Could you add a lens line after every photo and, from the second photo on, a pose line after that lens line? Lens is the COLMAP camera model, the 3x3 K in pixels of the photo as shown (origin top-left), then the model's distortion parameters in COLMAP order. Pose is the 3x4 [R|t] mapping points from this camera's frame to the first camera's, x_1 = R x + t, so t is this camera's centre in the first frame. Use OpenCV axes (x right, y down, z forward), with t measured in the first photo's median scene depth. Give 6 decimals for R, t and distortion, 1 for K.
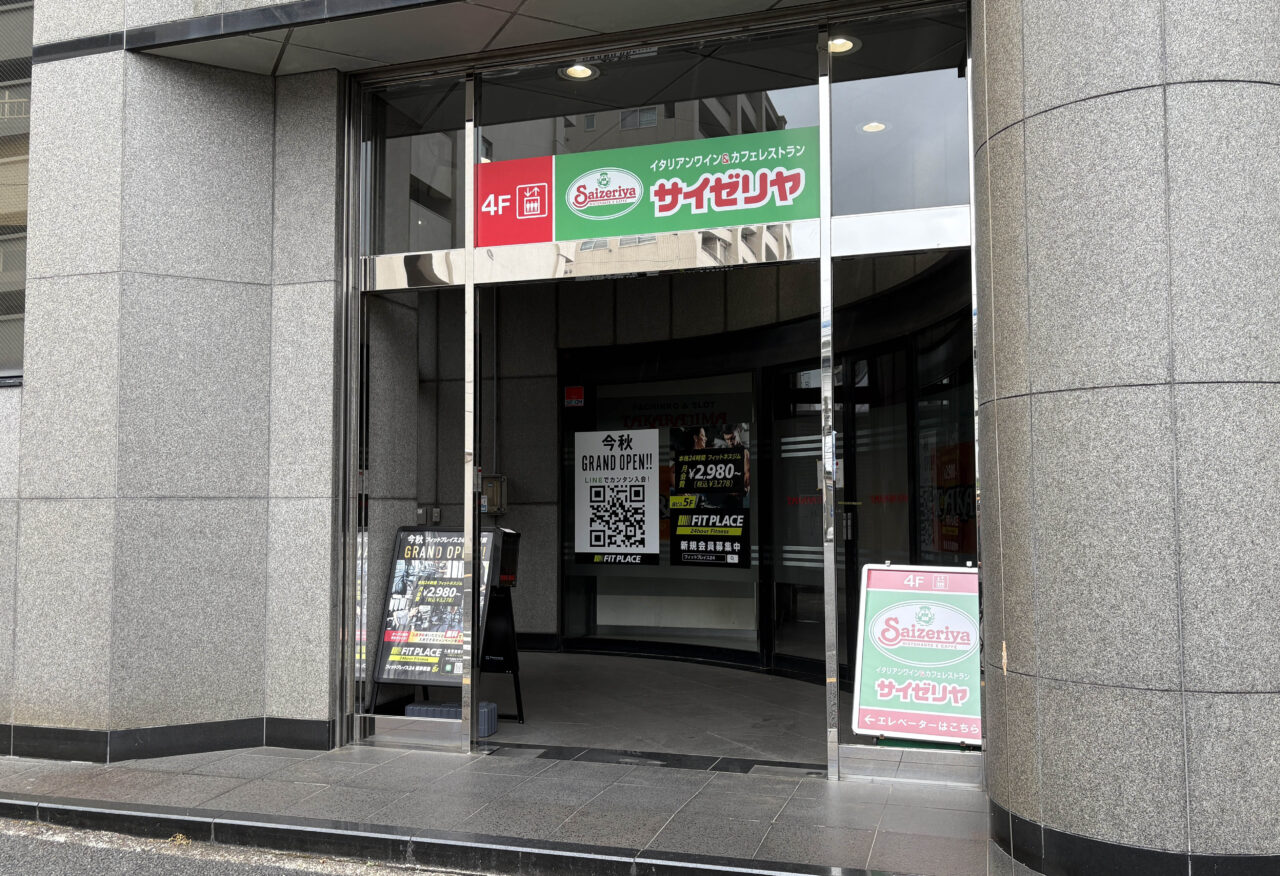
lens RADIAL K [[1049.7, 0, 640.7], [0, 1049.7, 449.7], [0, 0, 1]] dist [0.010400, -0.016294]
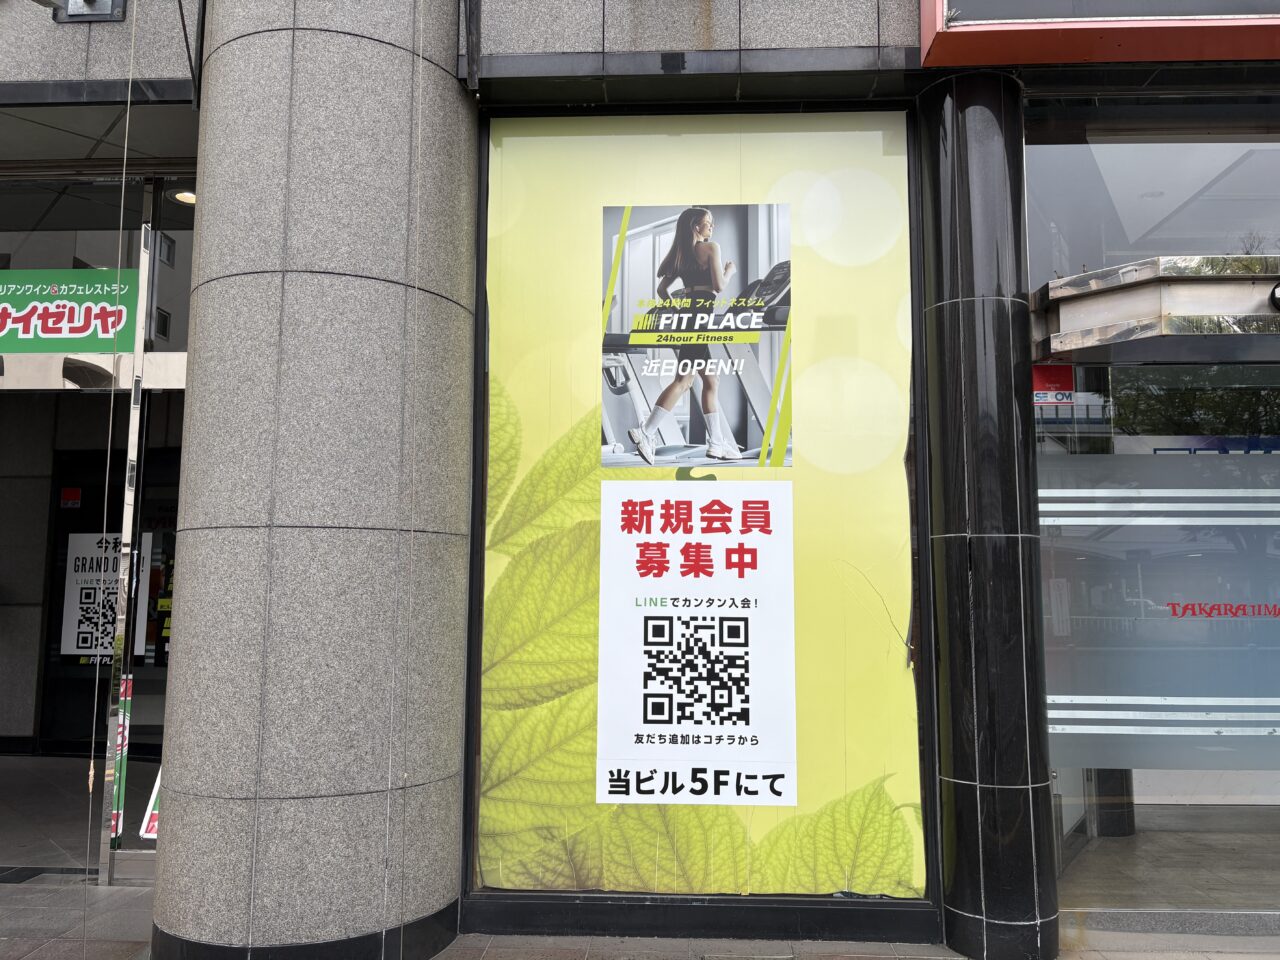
lens RADIAL K [[966.4, 0, 639.4], [0, 966.4, 476.0], [0, 0, 1]] dist [0.002712, -0.010831]
pose [[0.959246, 0.040118, 0.279709, 0.389257], [-0.020978, 0.997249, -0.071088, -0.033606], [-0.281792, 0.062323, 0.957449, -0.087423]]
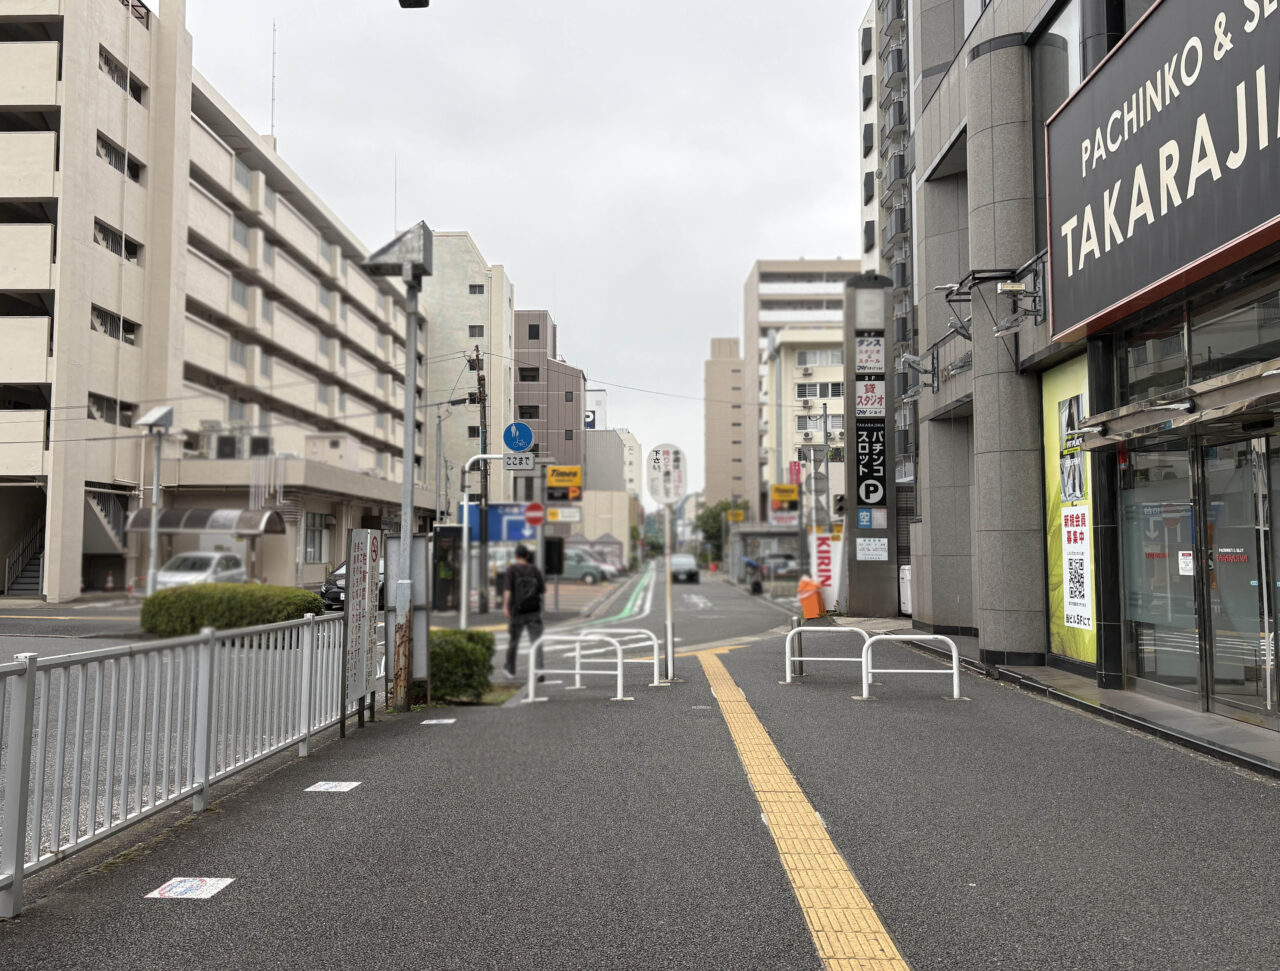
lens RADIAL K [[1003.2, 0, 639.8], [0, 1003.2, 482.2], [0, 0, 1]] dist [-0.001067, -0.000051]
pose [[0.309435, -0.064675, -0.948719, 2.339120], [0.048571, 0.997457, -0.052156, -0.070700], [0.949679, -0.029942, 0.311789, -0.863547]]
